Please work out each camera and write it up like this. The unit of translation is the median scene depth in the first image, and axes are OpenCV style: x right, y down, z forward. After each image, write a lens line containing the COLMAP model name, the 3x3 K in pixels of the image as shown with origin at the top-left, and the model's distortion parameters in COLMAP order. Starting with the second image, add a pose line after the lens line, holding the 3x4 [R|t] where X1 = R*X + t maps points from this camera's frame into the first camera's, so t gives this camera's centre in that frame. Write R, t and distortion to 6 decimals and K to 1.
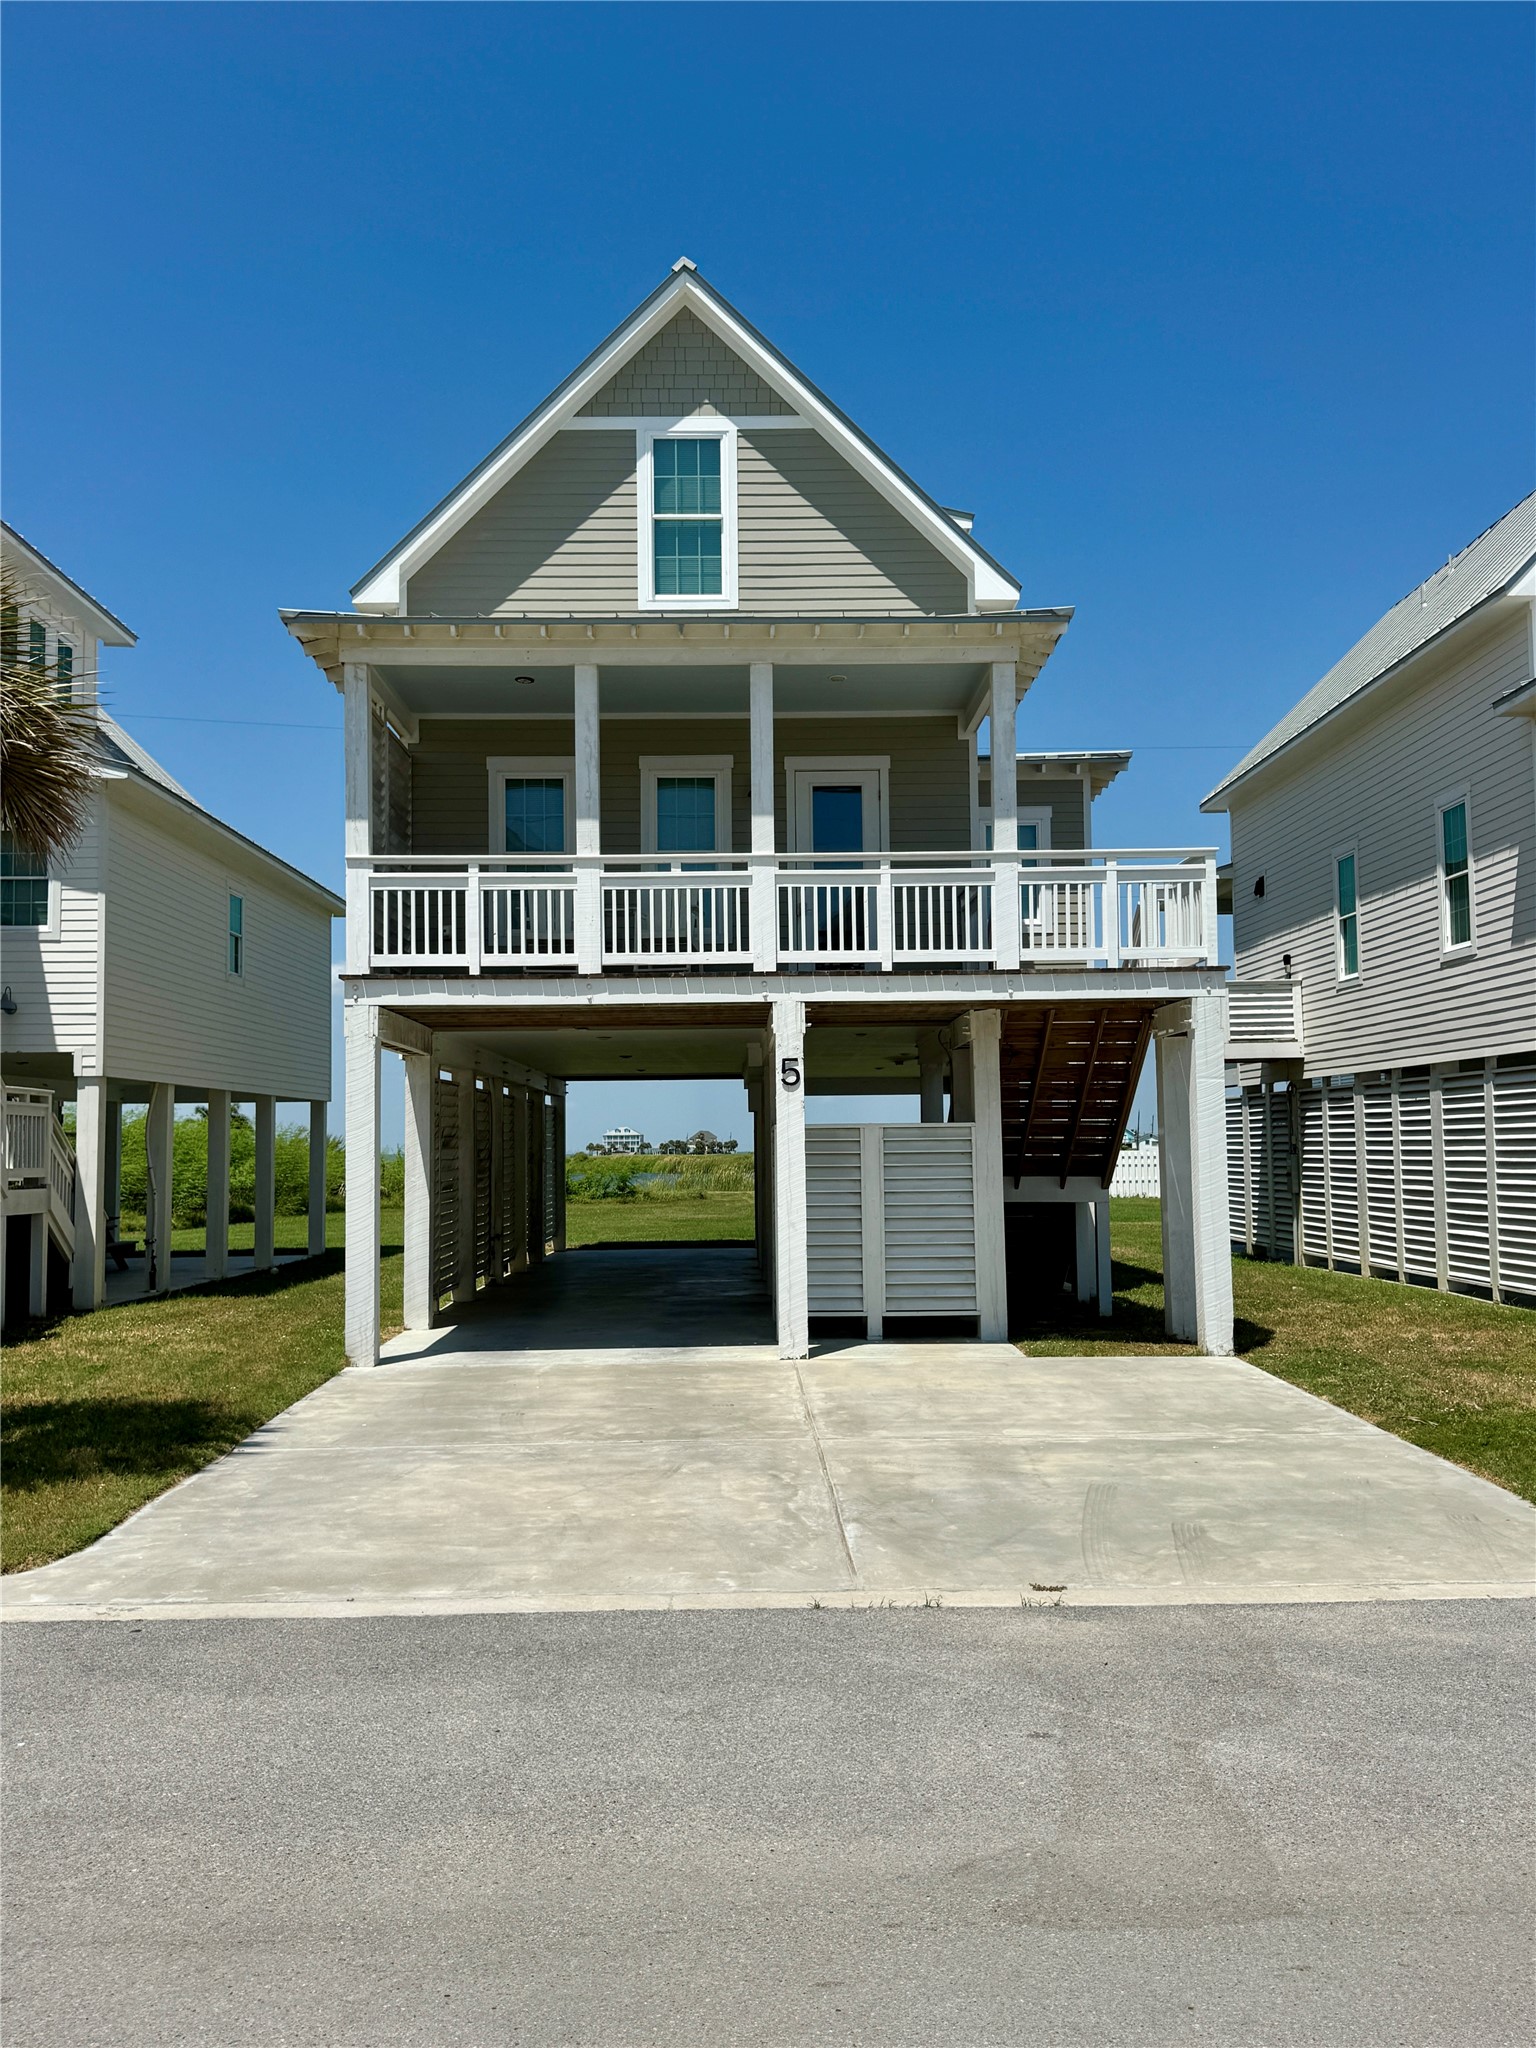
lens RADIAL K [[1697.1, 0, 756.1], [0, 1697.1, 1064.8], [0, 0, 1]] dist [0.099506, -0.063539]
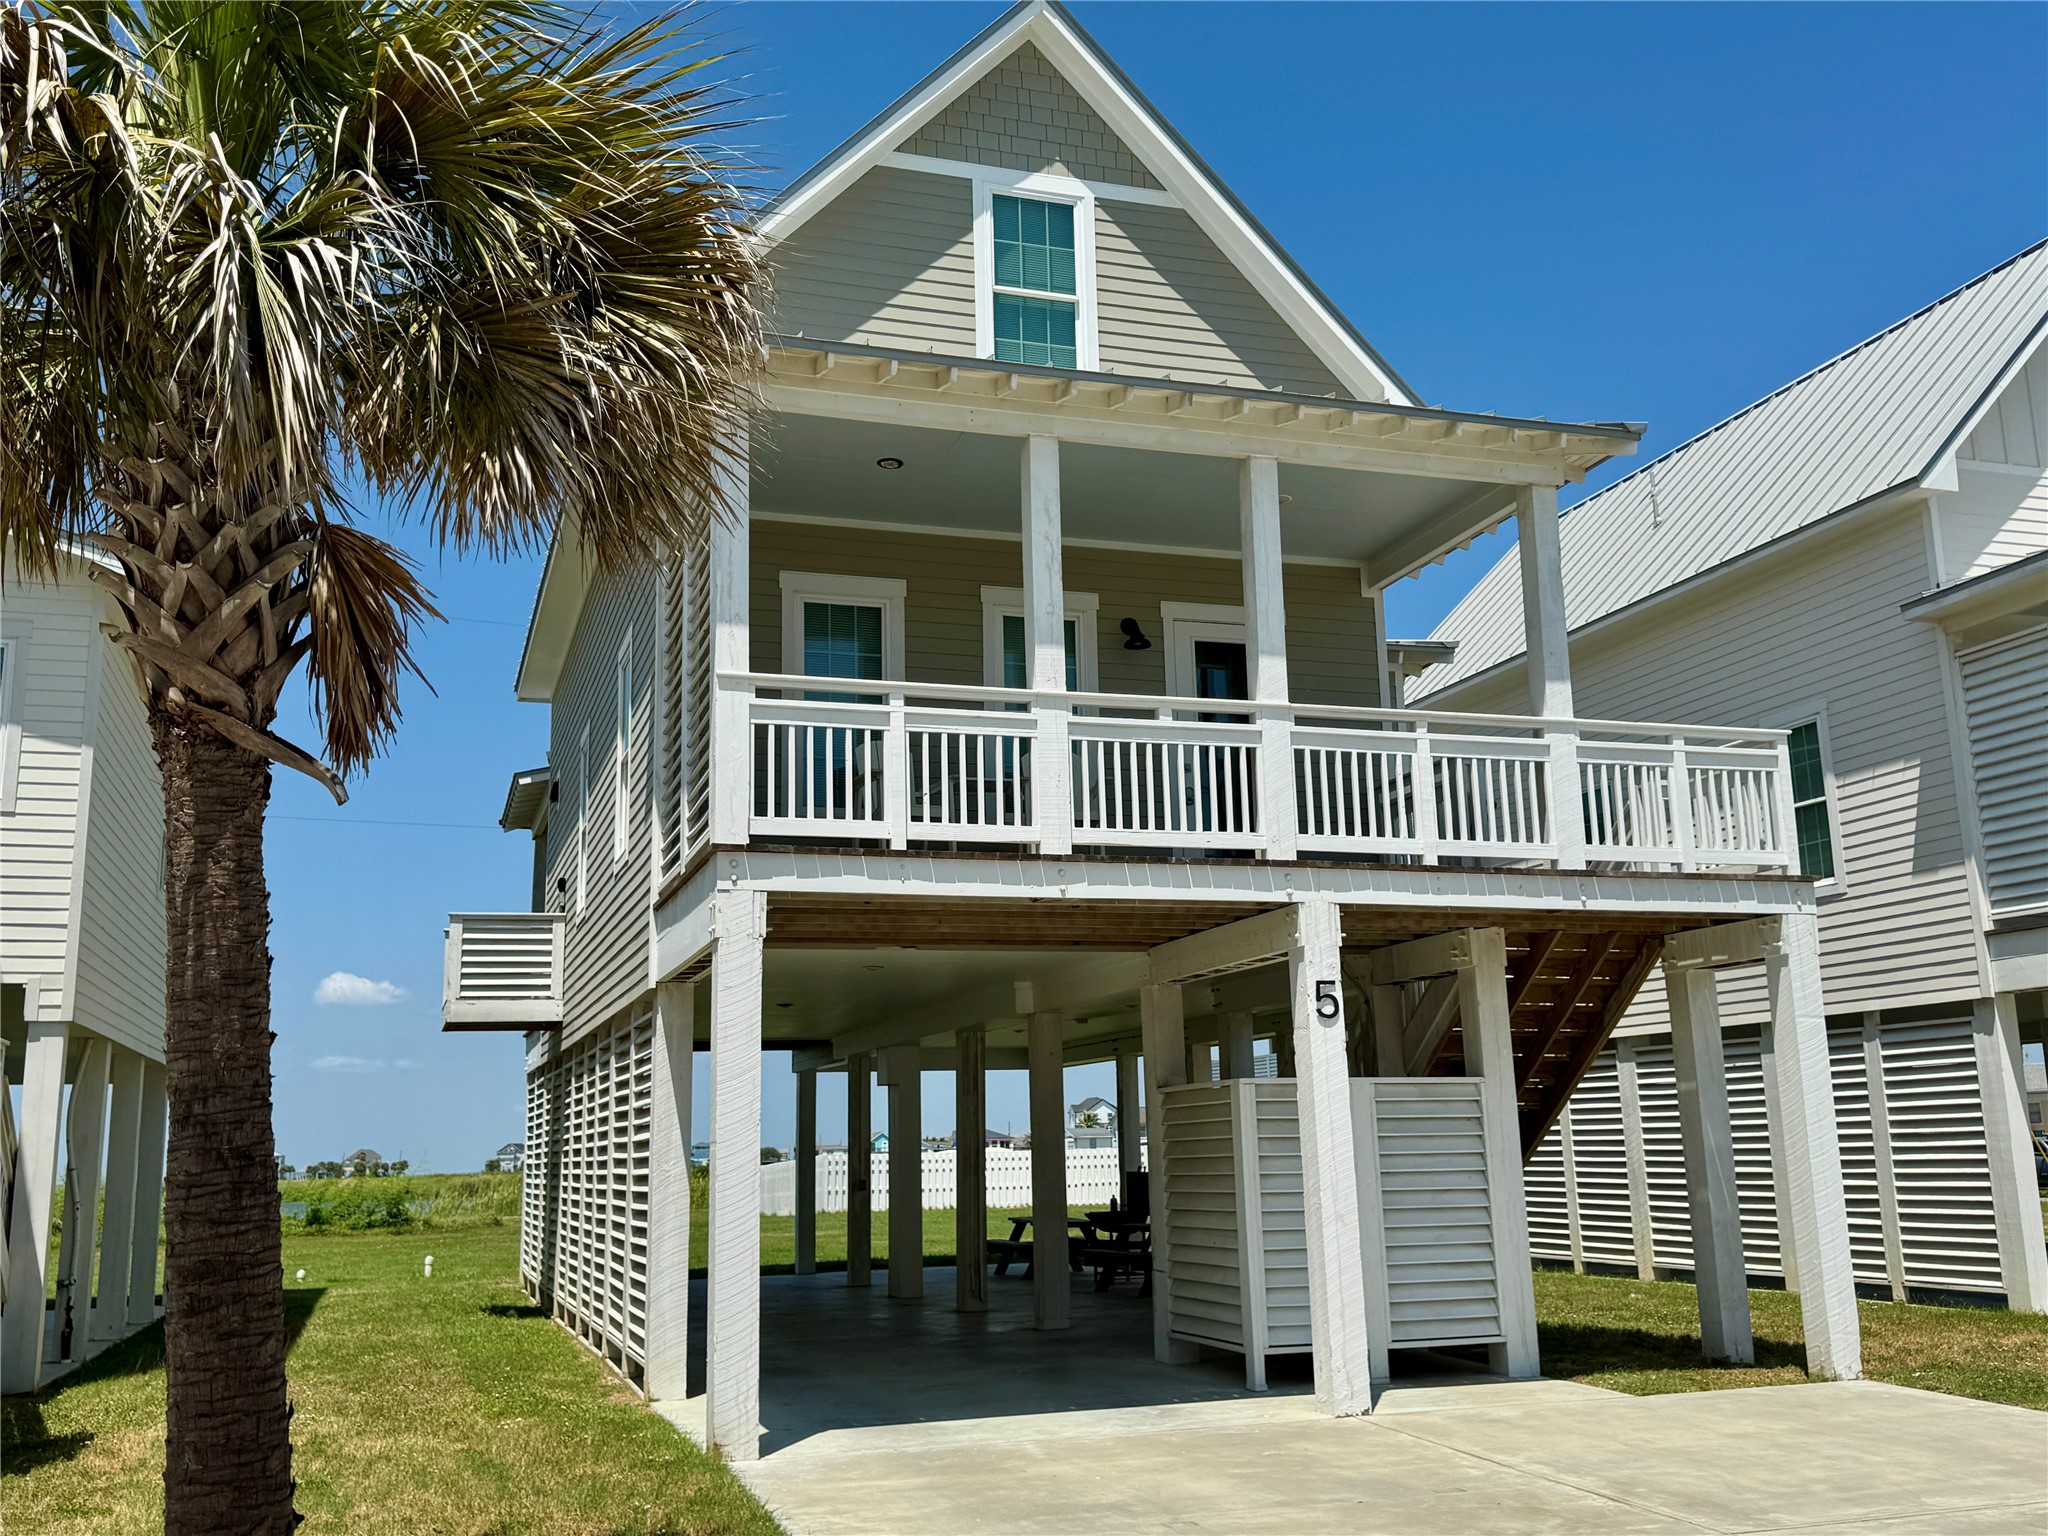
lens RADIAL K [[1897.6, 0, 1026.9], [0, 1897.6, 783.0], [0, 0, 1]] dist [0.071750, 0.000000]
pose [[0.954072, 0.046252, 0.295986, -0.331660], [-0.001802, 0.988878, -0.148716, 0.032401], [-0.299573, 0.141352, 0.943544, 0.249298]]
